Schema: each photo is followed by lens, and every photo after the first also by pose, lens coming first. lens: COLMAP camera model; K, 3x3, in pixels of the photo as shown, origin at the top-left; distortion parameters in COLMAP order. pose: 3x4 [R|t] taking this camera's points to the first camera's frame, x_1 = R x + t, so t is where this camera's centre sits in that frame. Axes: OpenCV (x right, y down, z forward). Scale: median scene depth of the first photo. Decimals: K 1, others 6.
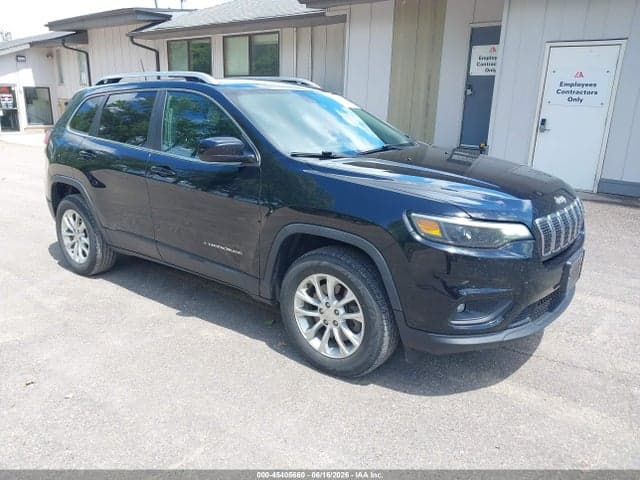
lens RADIAL K [[502.9, 0, 316.2], [0, 502.9, 242.9], [0, 0, 1]] dist [0.023830, -0.034921]
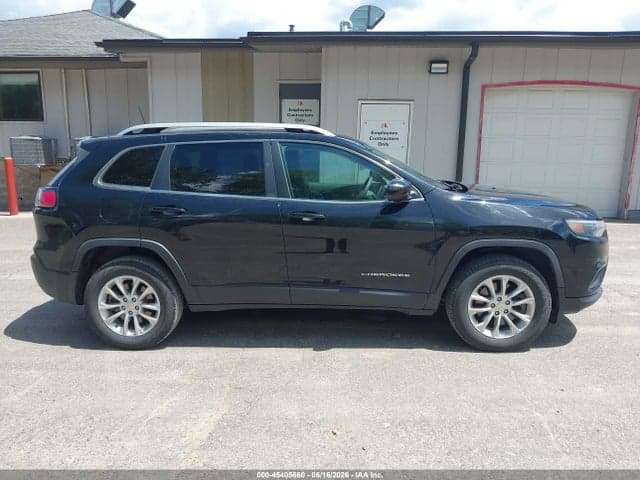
lens RADIAL K [[502.9, 0, 314.2], [0, 502.9, 246.7], [0, 0, 1]] dist [0.023830, -0.034921]
pose [[0.814135, -0.125785, 0.566889, -0.714535], [0.167558, 0.985618, -0.021942, -0.042498], [-0.555976, 0.112851, 0.823502, 0.101708]]
